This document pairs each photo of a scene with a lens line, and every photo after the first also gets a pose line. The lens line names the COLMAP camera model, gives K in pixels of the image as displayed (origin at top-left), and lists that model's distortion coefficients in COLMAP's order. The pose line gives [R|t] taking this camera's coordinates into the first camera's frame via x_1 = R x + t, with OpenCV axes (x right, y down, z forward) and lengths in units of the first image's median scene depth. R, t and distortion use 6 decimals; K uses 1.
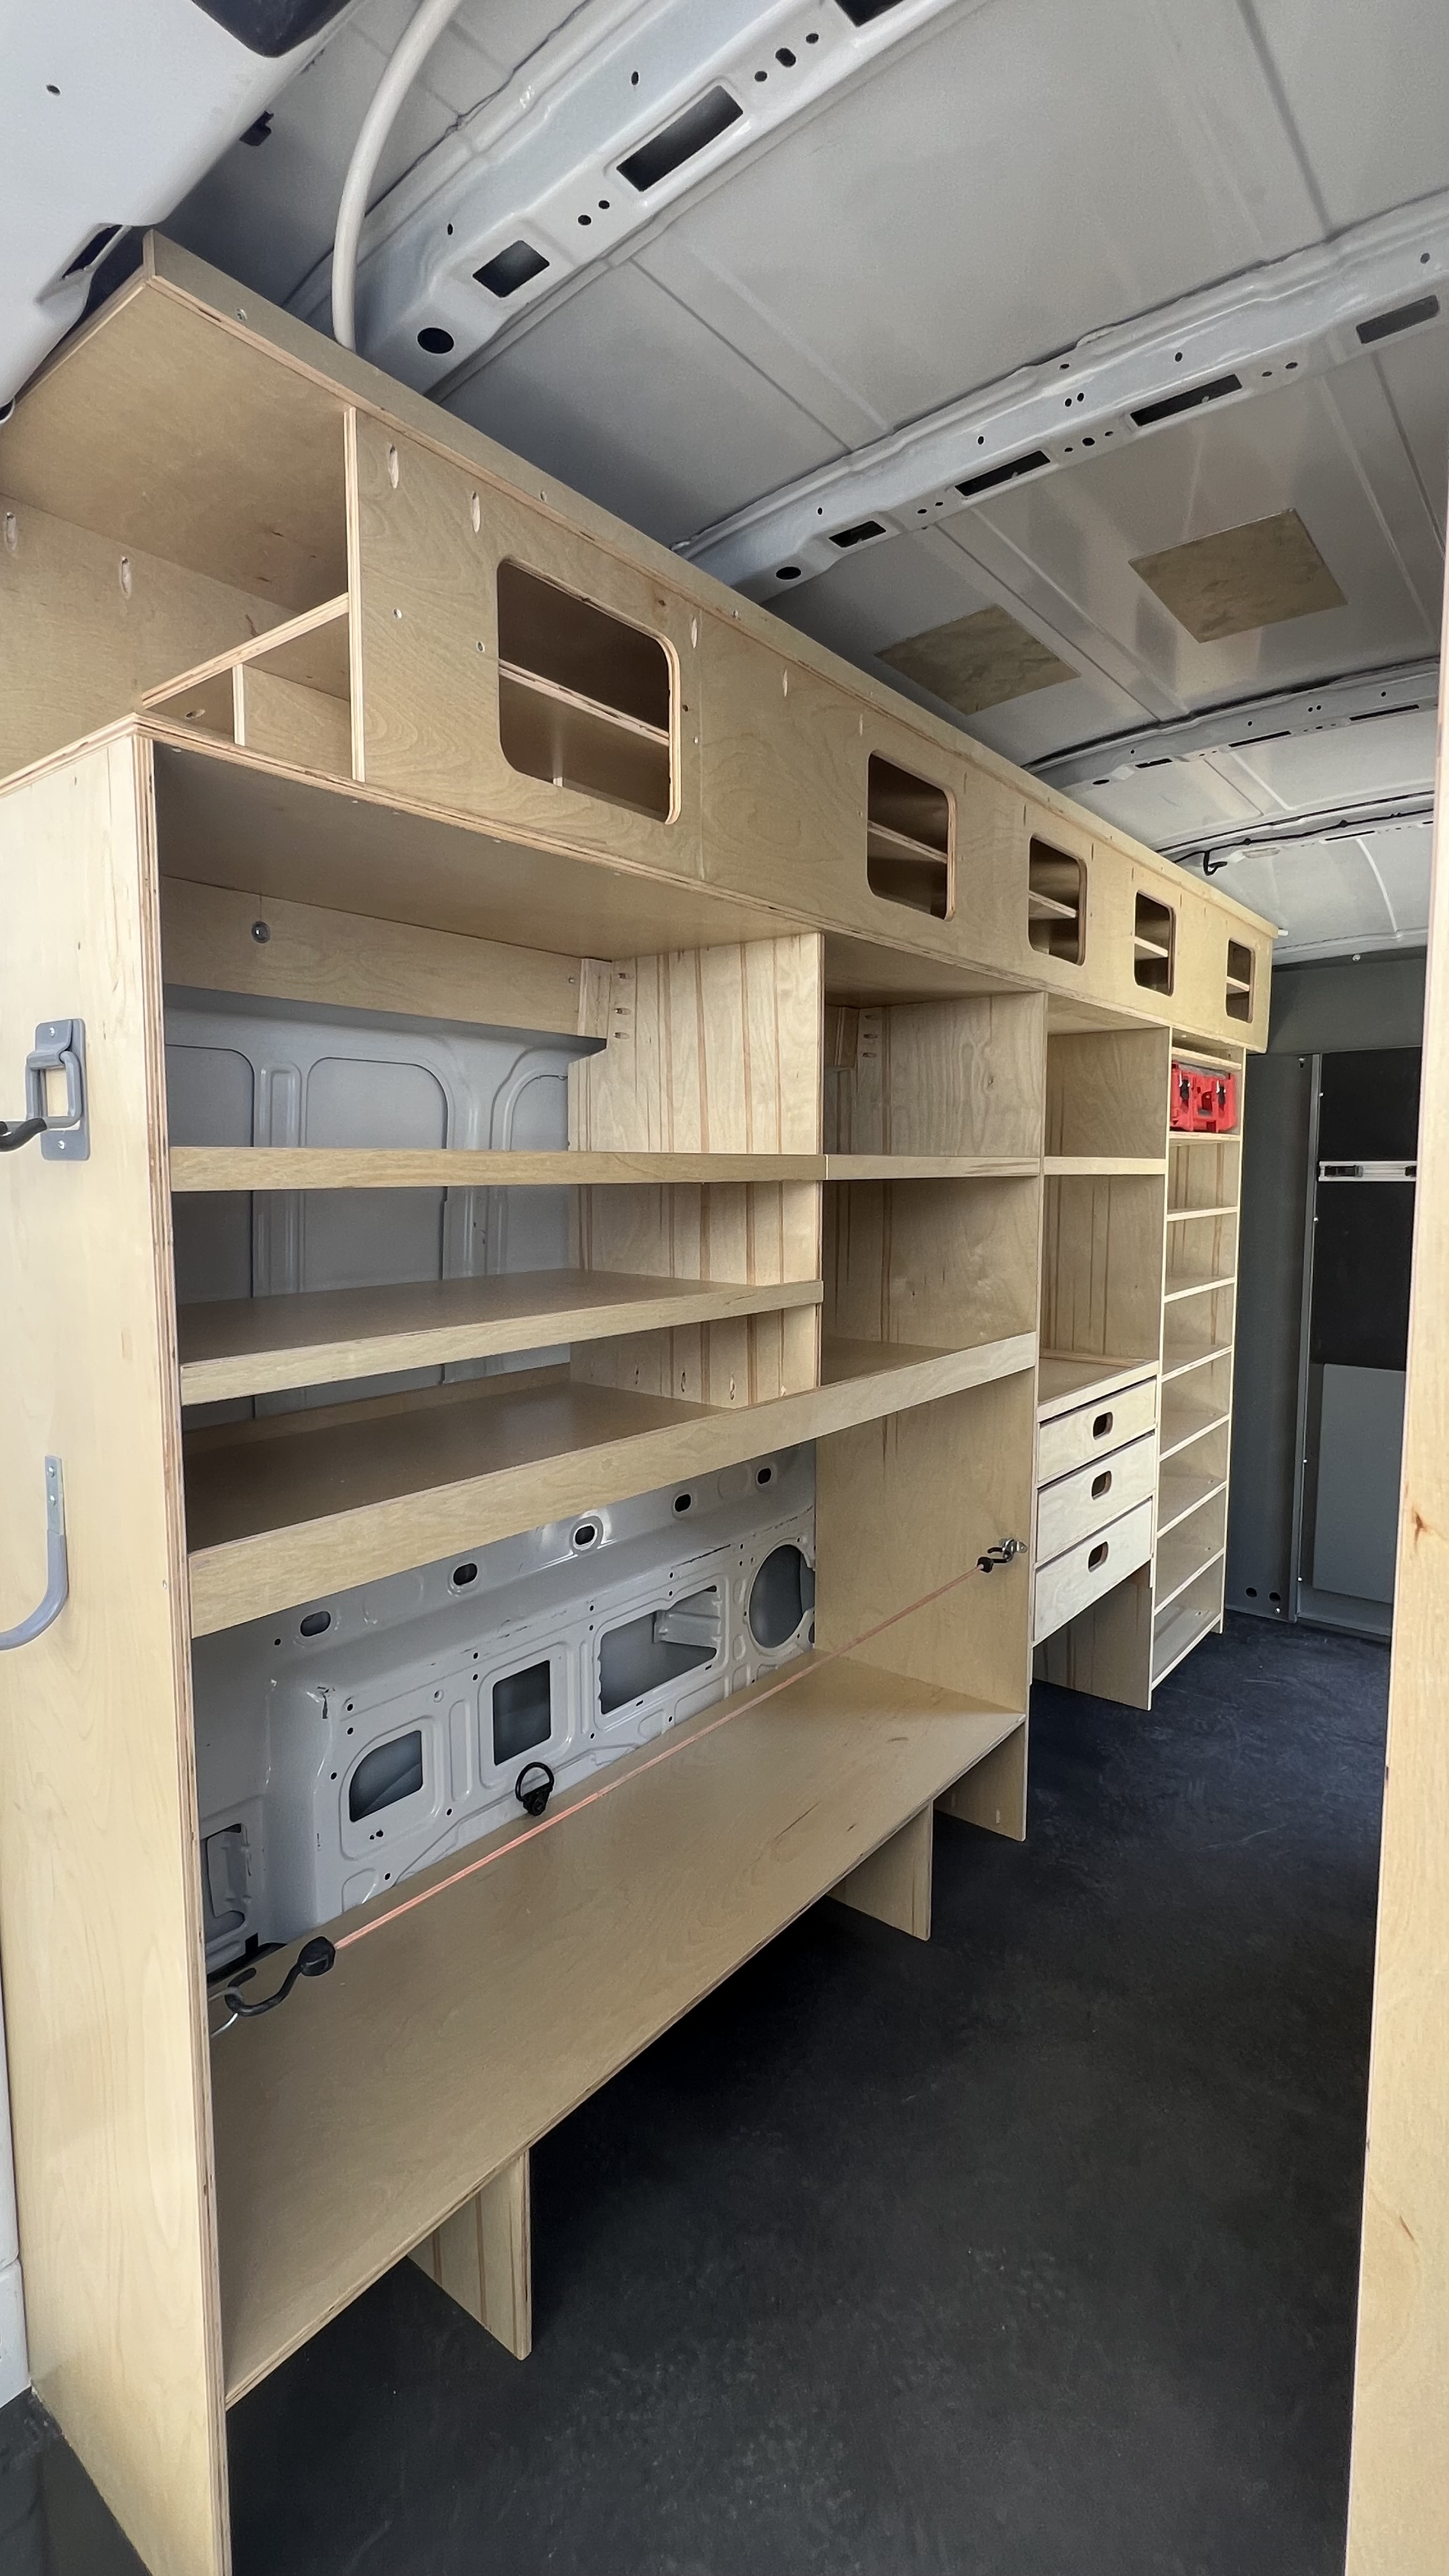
lens RADIAL K [[1171.7, 0, 729.3], [0, 1171.7, 1279.6], [0, 0, 1]] dist [-0.001322, 0.000234]
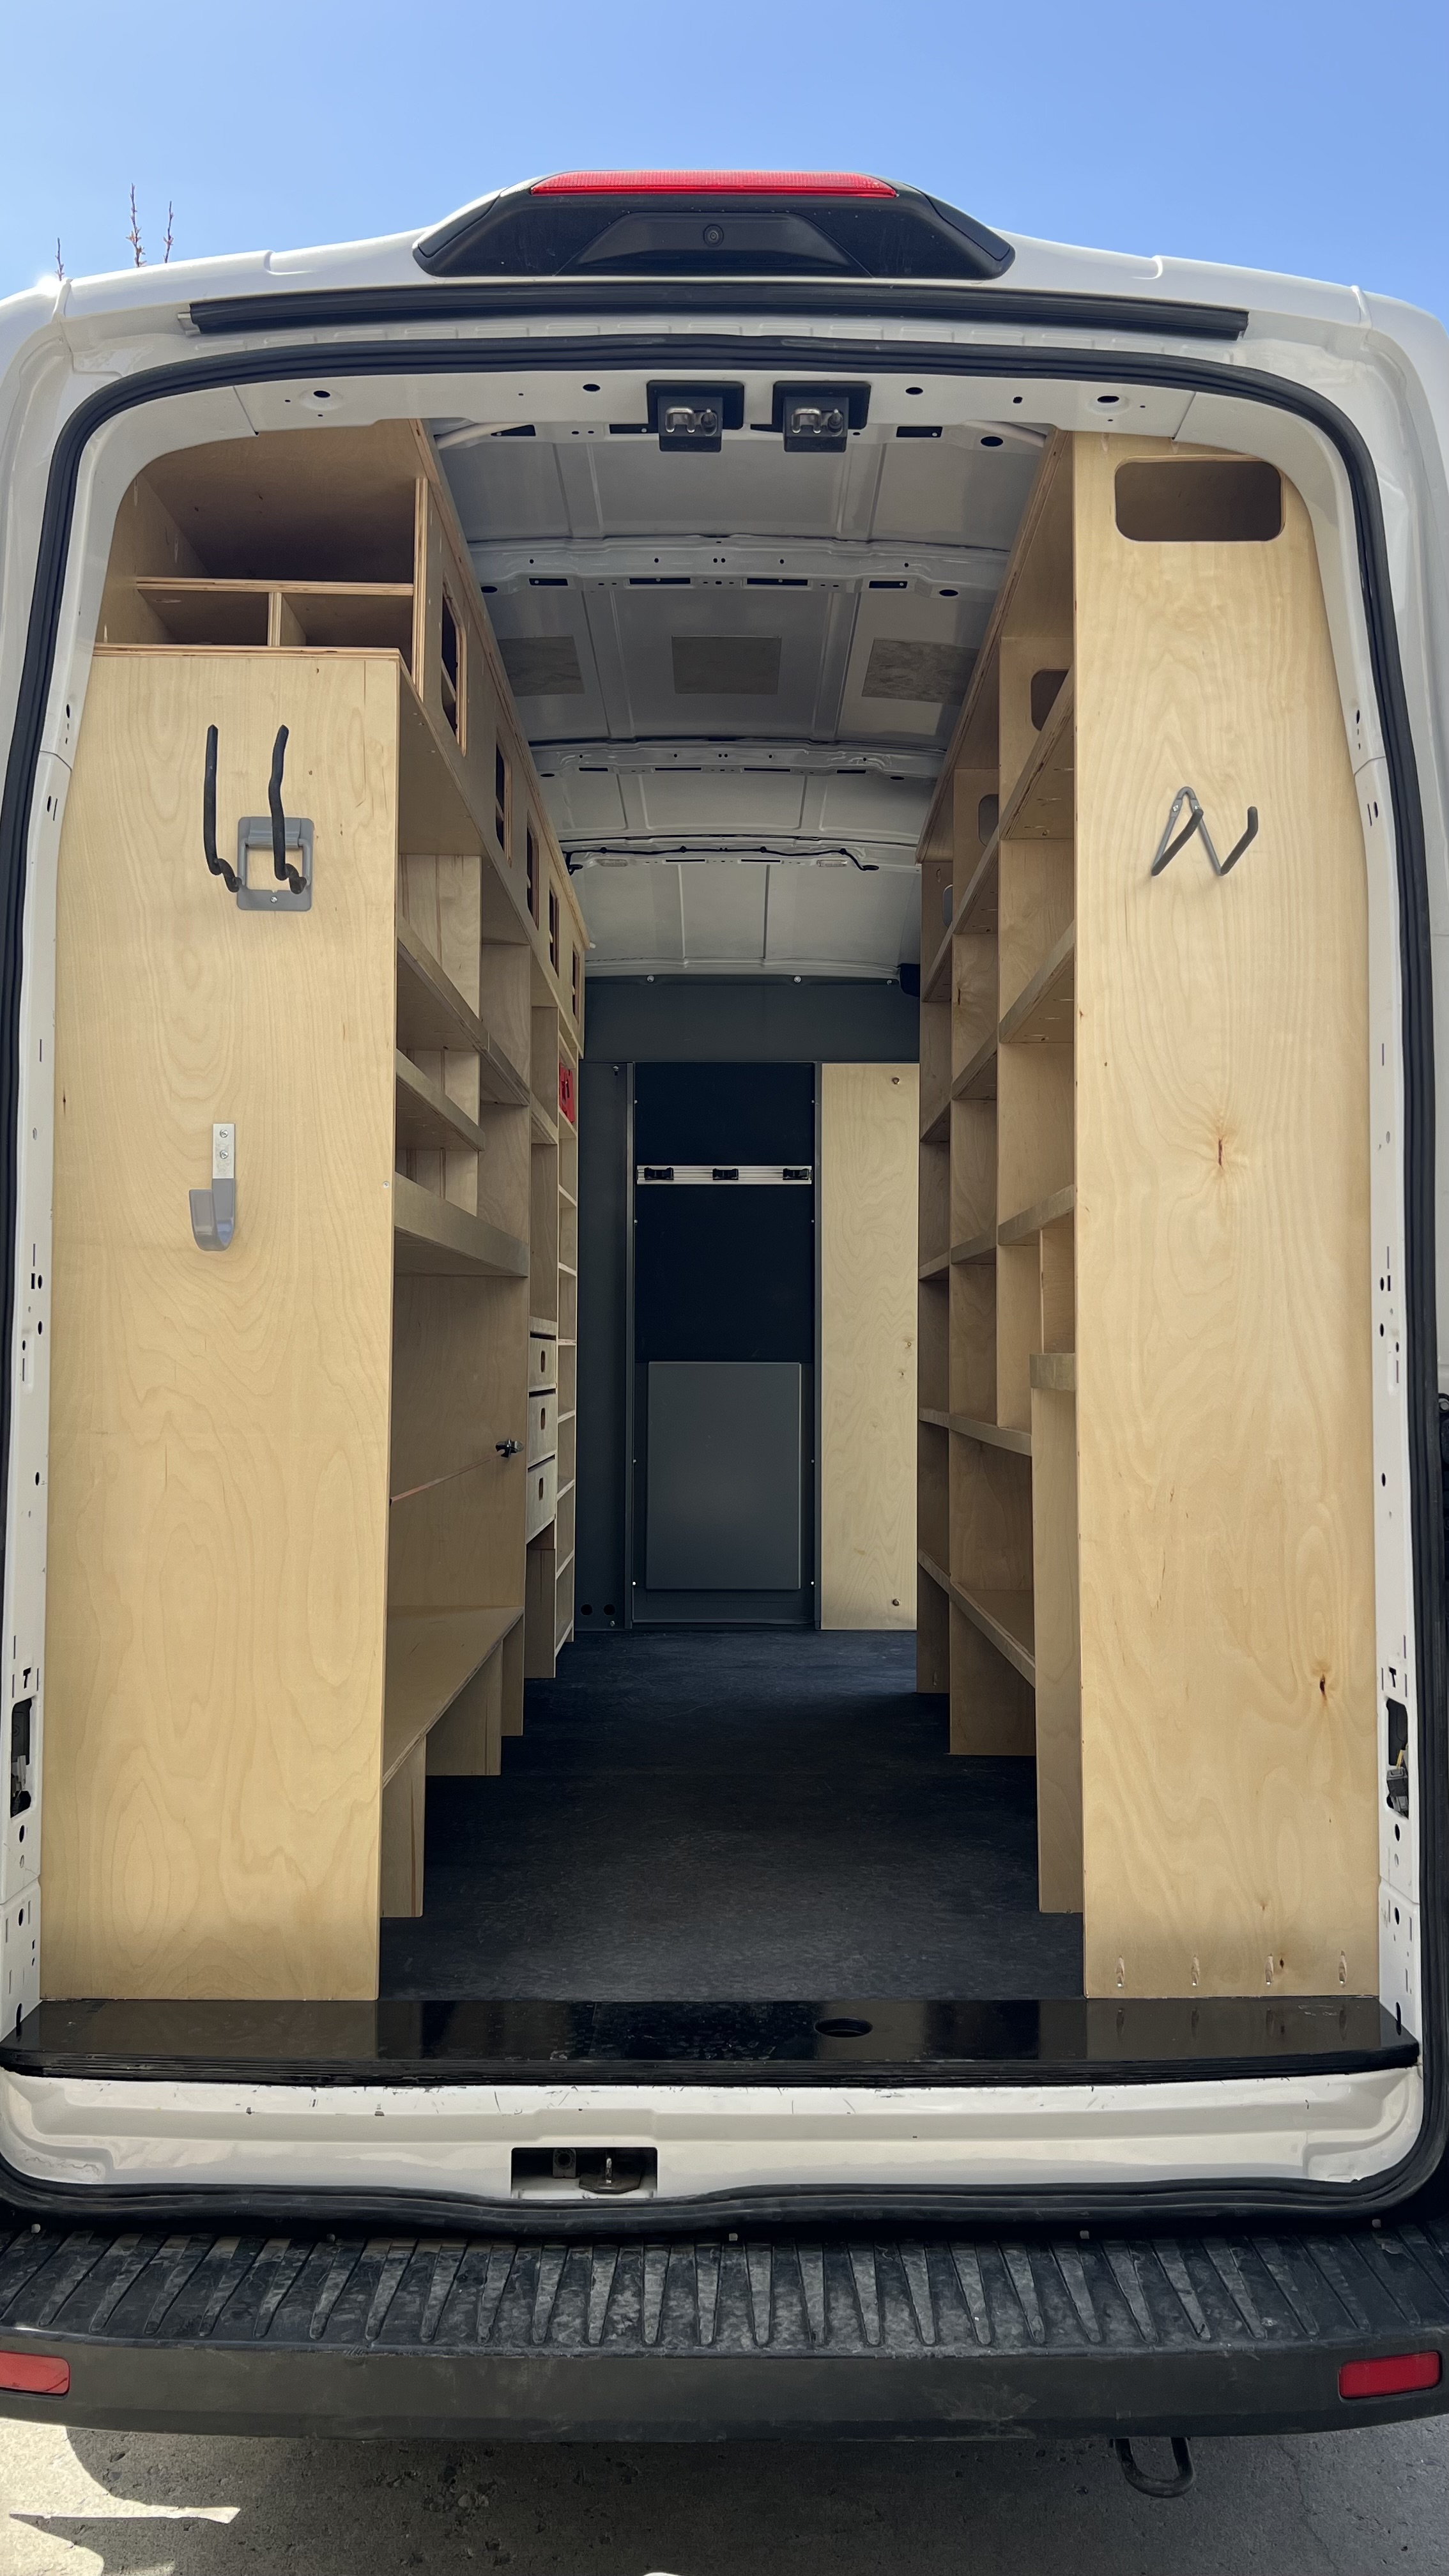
lens RADIAL K [[1933.6, 0, 731.8], [0, 1933.6, 1303.5], [0, 0, 1]] dist [0.124469, -0.291025]
pose [[0.780998, 0.022626, 0.624124, -0.609708], [0.053711, 0.993208, -0.103218, 0.247814], [-0.622220, 0.114135, 0.774477, -0.445870]]
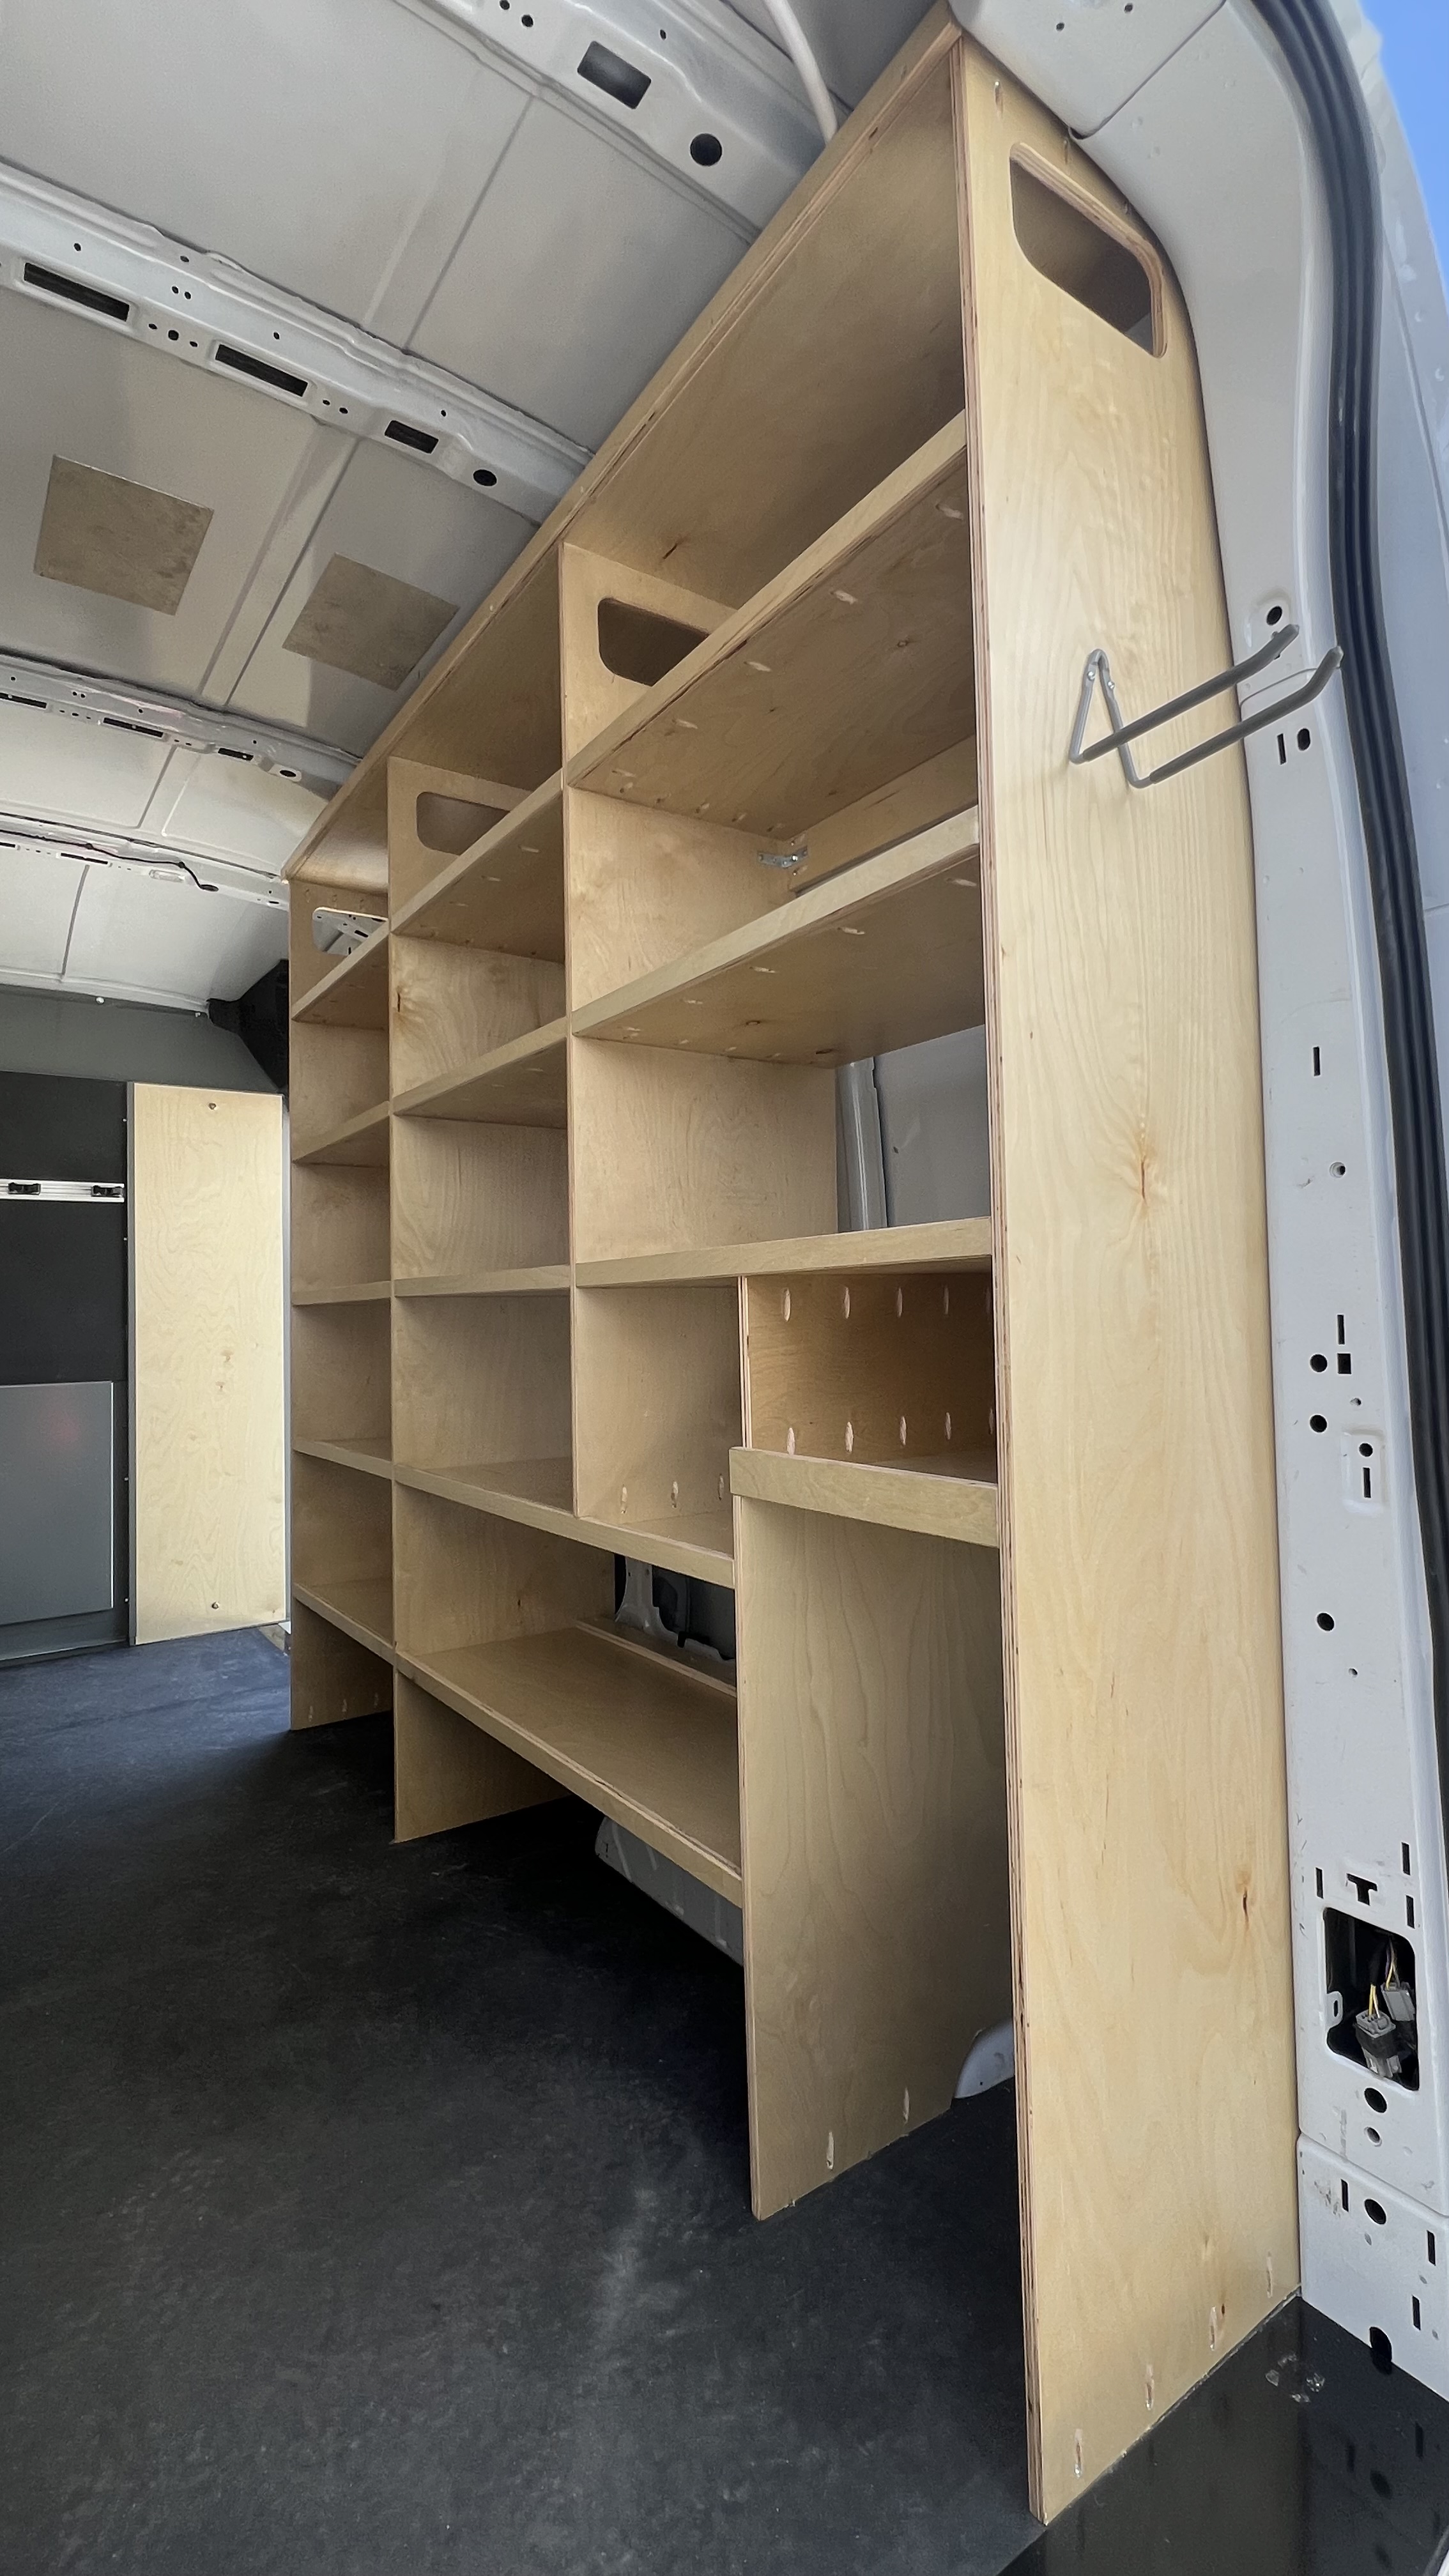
lens RADIAL K [[1171.7, 0, 729.3], [0, 1171.7, 1279.6], [0, 0, 1]] dist [-0.001322, 0.000234]
pose [[0.282830, 0.024791, 0.958850, -0.270172], [0.107810, 0.992509, -0.057462, 0.135720], [-0.953092, 0.119626, 0.278039, 0.135800]]
